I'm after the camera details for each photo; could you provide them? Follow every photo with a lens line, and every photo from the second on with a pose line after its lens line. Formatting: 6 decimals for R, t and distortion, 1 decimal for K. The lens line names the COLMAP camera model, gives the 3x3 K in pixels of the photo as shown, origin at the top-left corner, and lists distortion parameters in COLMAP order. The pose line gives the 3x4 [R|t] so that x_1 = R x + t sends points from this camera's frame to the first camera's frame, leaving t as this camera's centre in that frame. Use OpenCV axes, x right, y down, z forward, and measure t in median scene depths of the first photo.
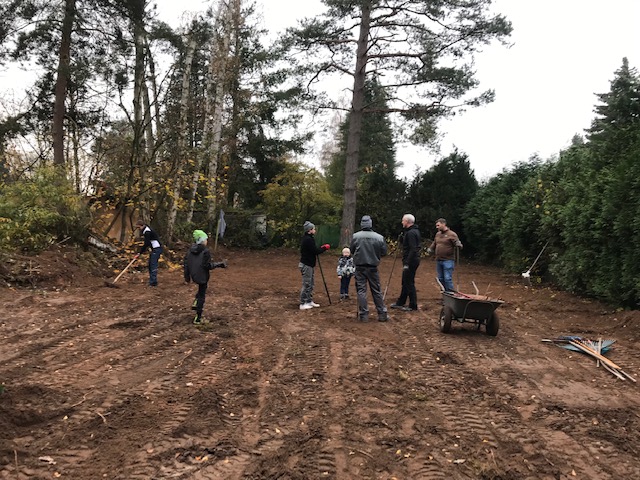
lens RADIAL K [[534.7, 0, 320.0], [0, 534.7, 240.0], [0, 0, 1]] dist [0.003417, 0.003213]
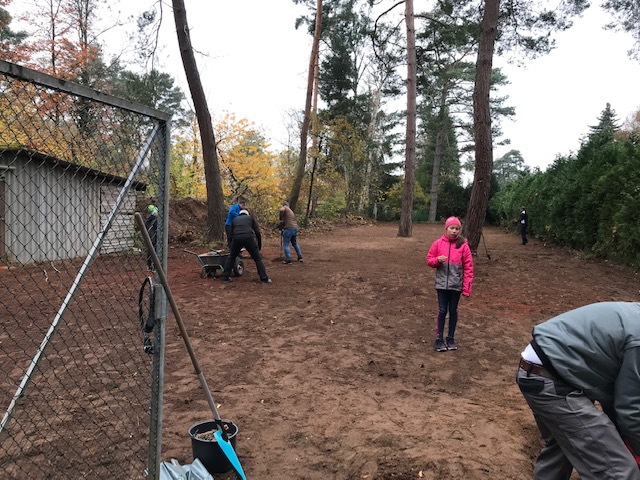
lens RADIAL K [[534.7, 0, 320.0], [0, 534.7, 240.0], [0, 0, 1]] dist [0.003417, 0.003213]
pose [[0.991022, -0.000857, -0.133693, -0.089290], [0.004438, 0.999639, 0.026486, 0.027787], [0.133622, -0.026842, 0.990669, -0.943903]]
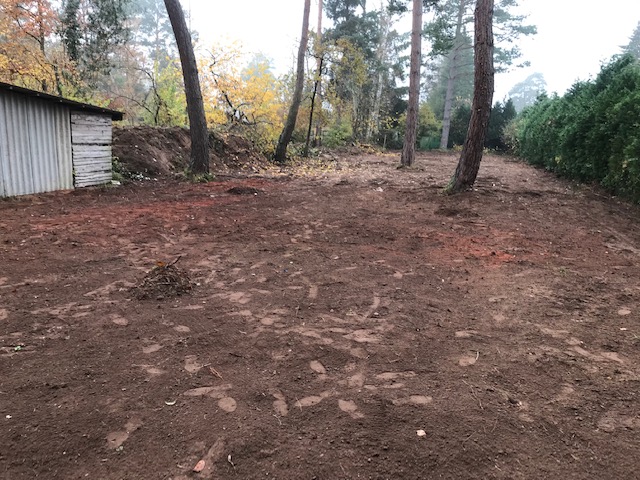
lens RADIAL K [[534.7, 0, 320.0], [0, 534.7, 240.0], [0, 0, 1]] dist [0.003417, 0.003213]
pose [[0.986862, 0.025119, -0.159601, -0.067536], [0.001255, 0.986618, 0.163043, 0.021809], [0.161561, -0.161101, 0.973624, -0.913520]]
